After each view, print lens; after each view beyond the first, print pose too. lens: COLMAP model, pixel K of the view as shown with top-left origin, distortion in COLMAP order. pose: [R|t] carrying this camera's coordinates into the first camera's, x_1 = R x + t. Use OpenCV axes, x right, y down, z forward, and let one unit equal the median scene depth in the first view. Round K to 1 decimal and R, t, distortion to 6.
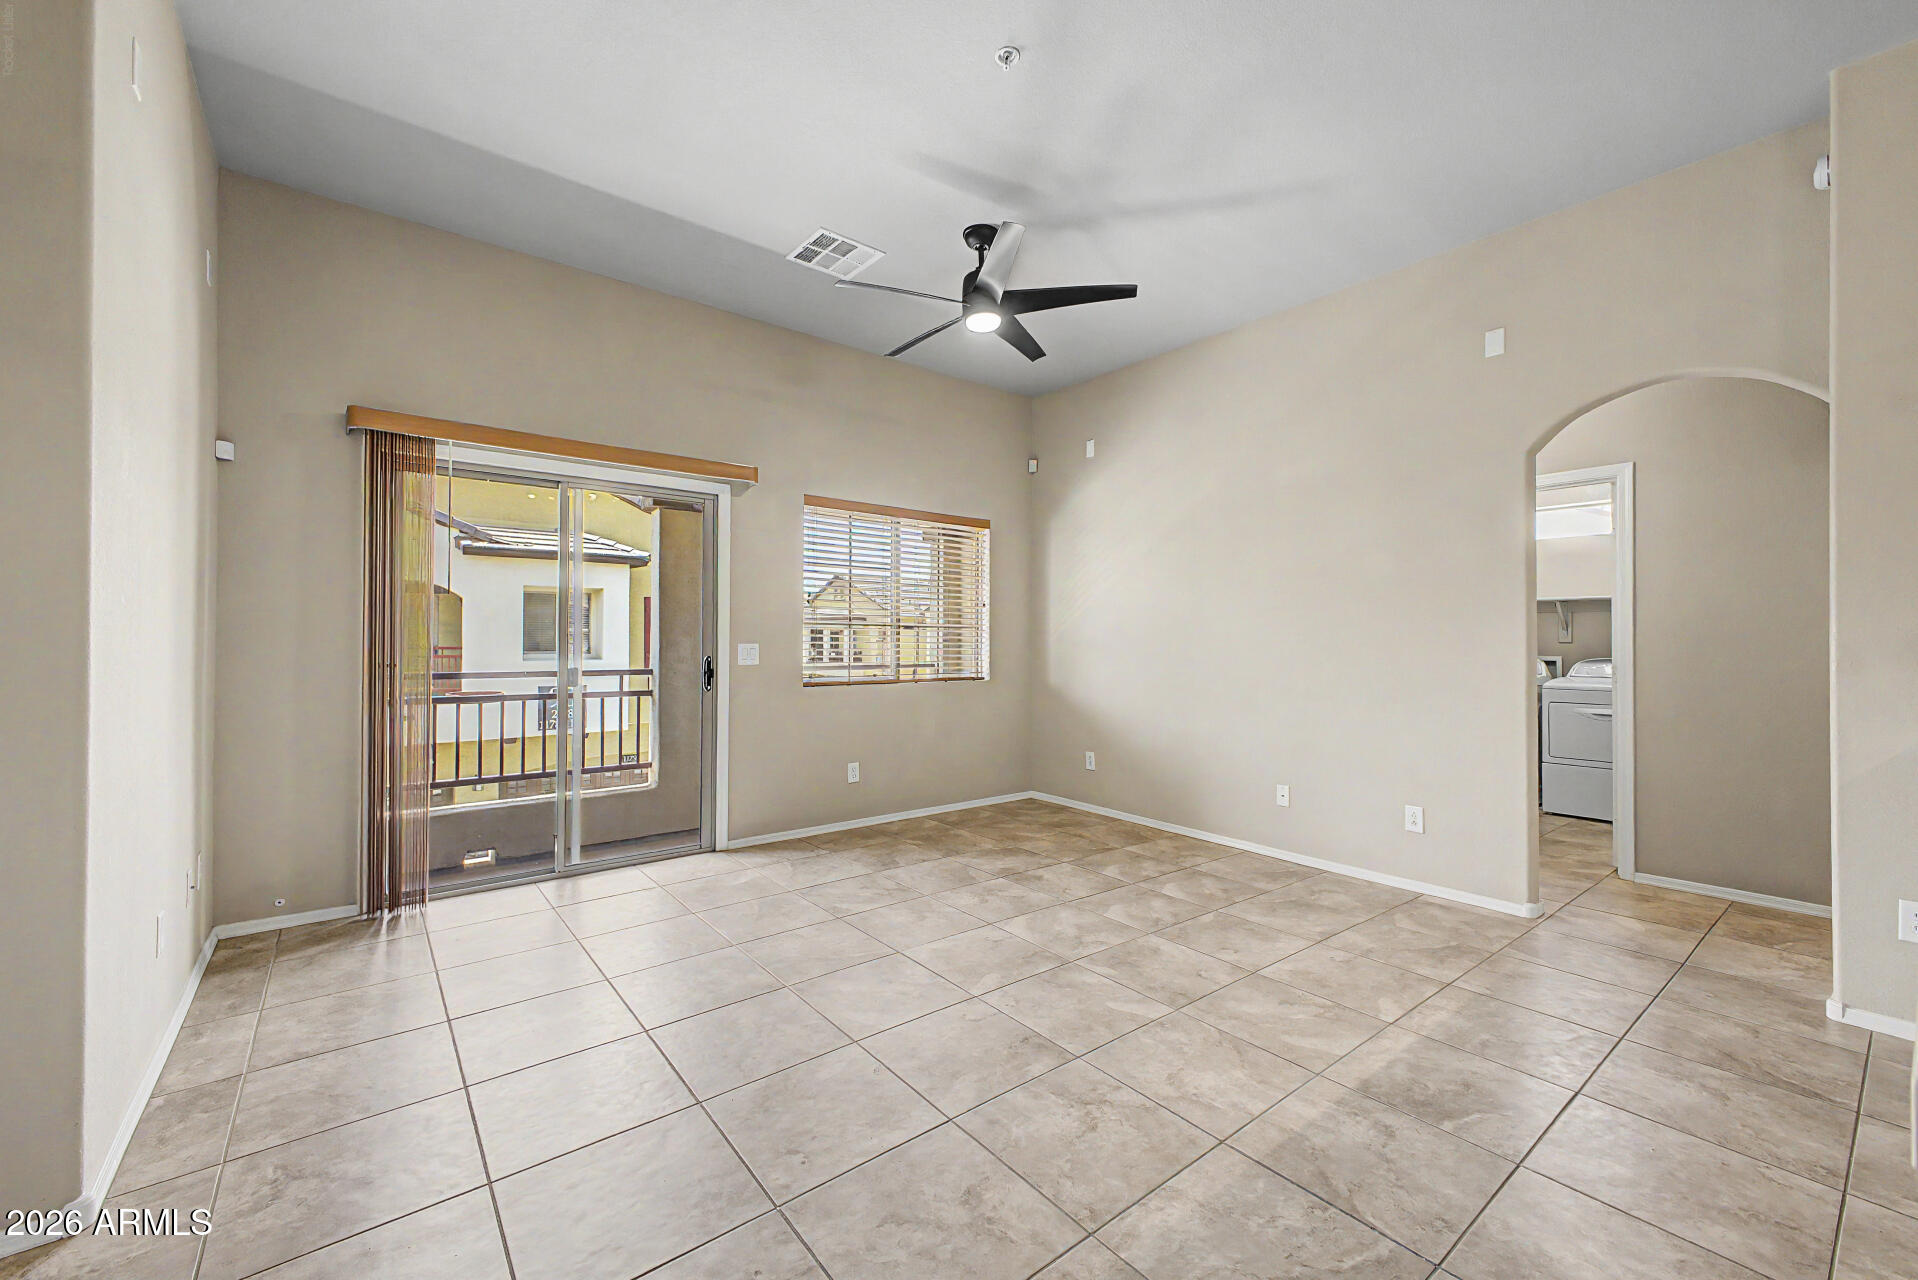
lens RADIAL K [[758.5, 0, 959.0], [0, 758.5, 640.0], [0, 0, 1]] dist [0.011324, -0.000041]
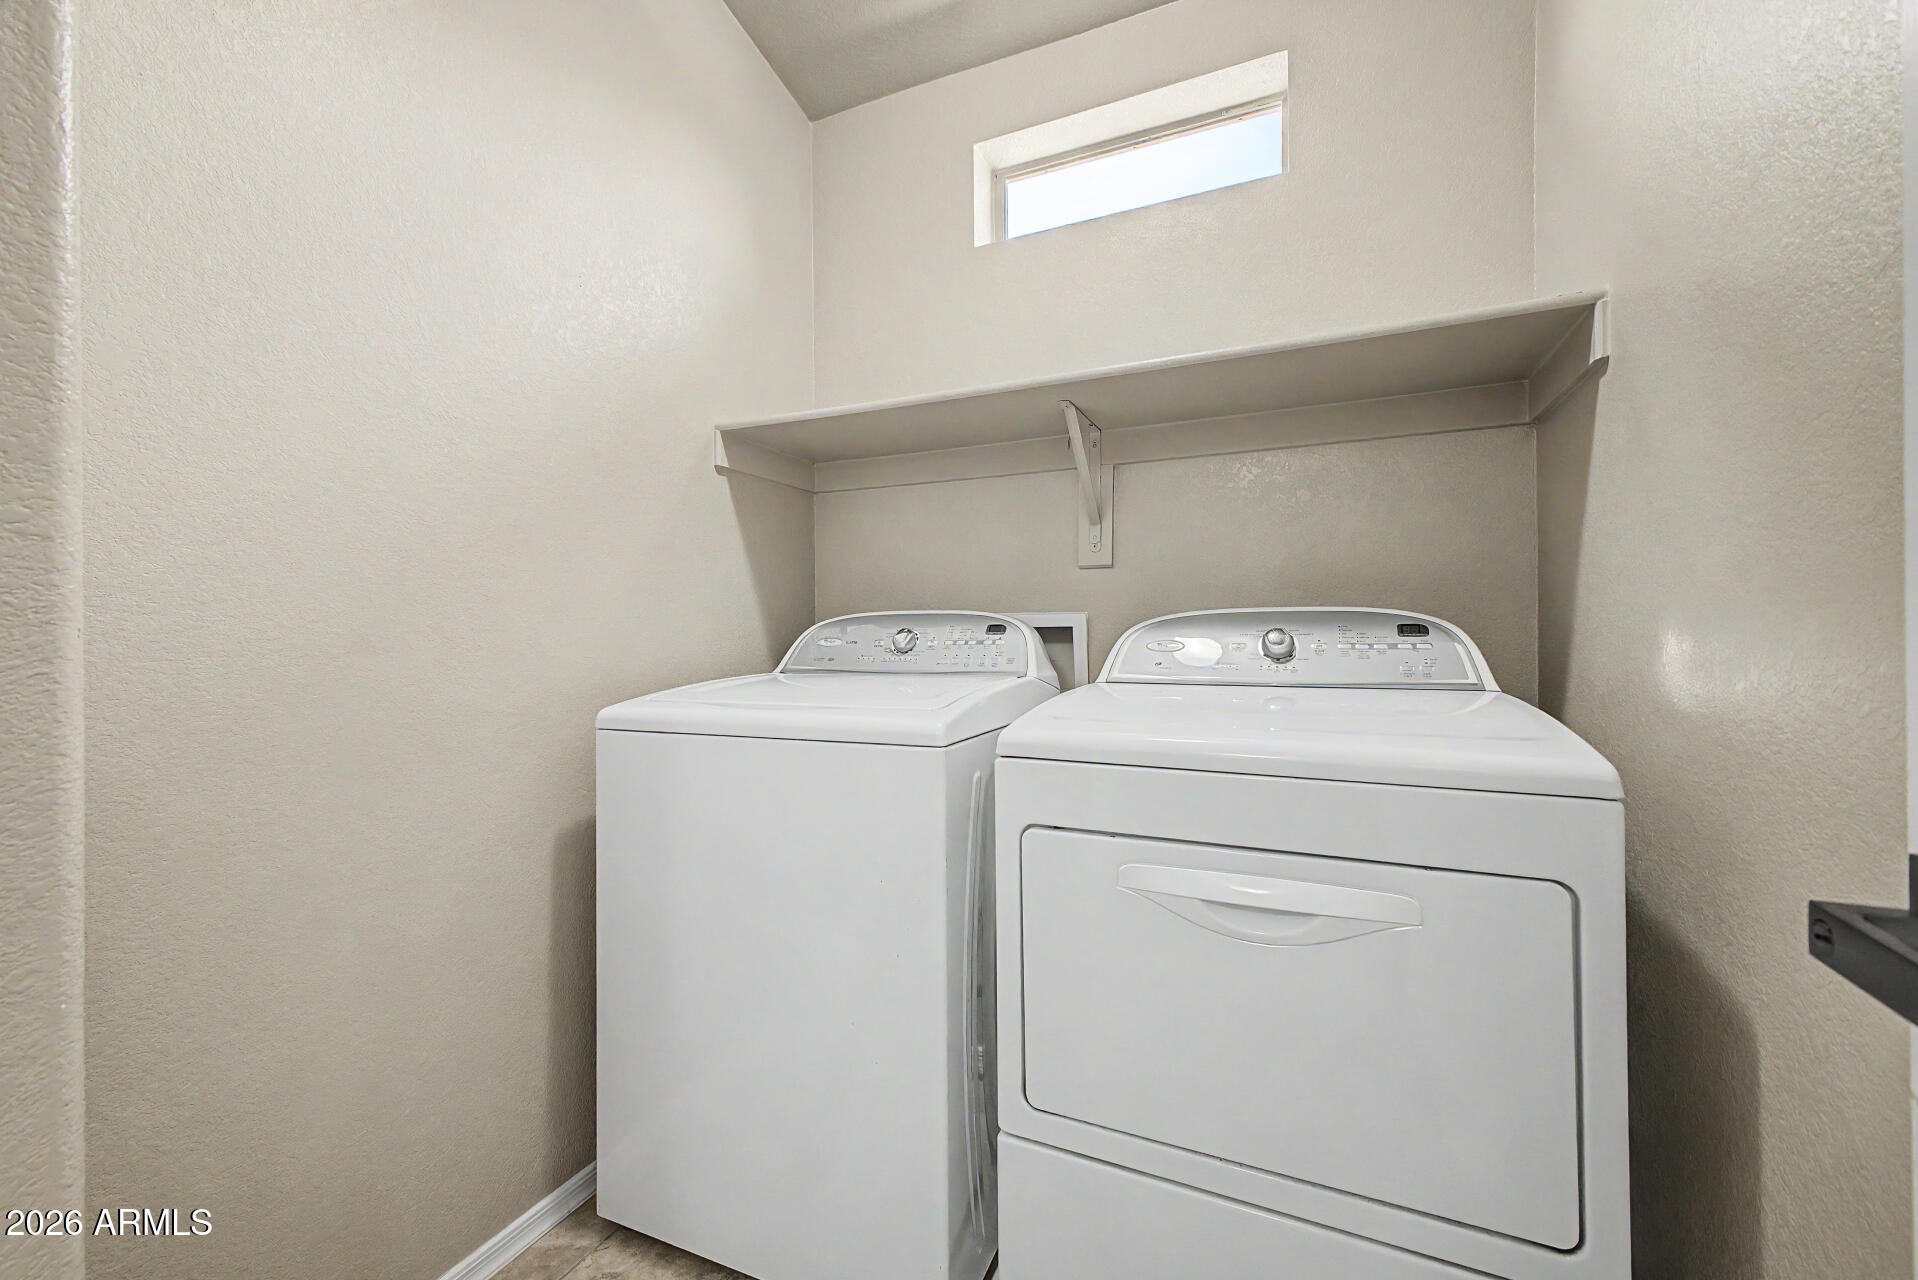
lens RADIAL K [[758.5, 0, 959.0], [0, 758.5, 640.0], [0, 0, 1]] dist [0.011324, -0.000041]
pose [[0.890368, -0.012974, 0.455056, 0.618122], [0.011268, 0.999916, 0.006461, 0.030180], [-0.455101, -0.000625, 0.890440, 0.769840]]
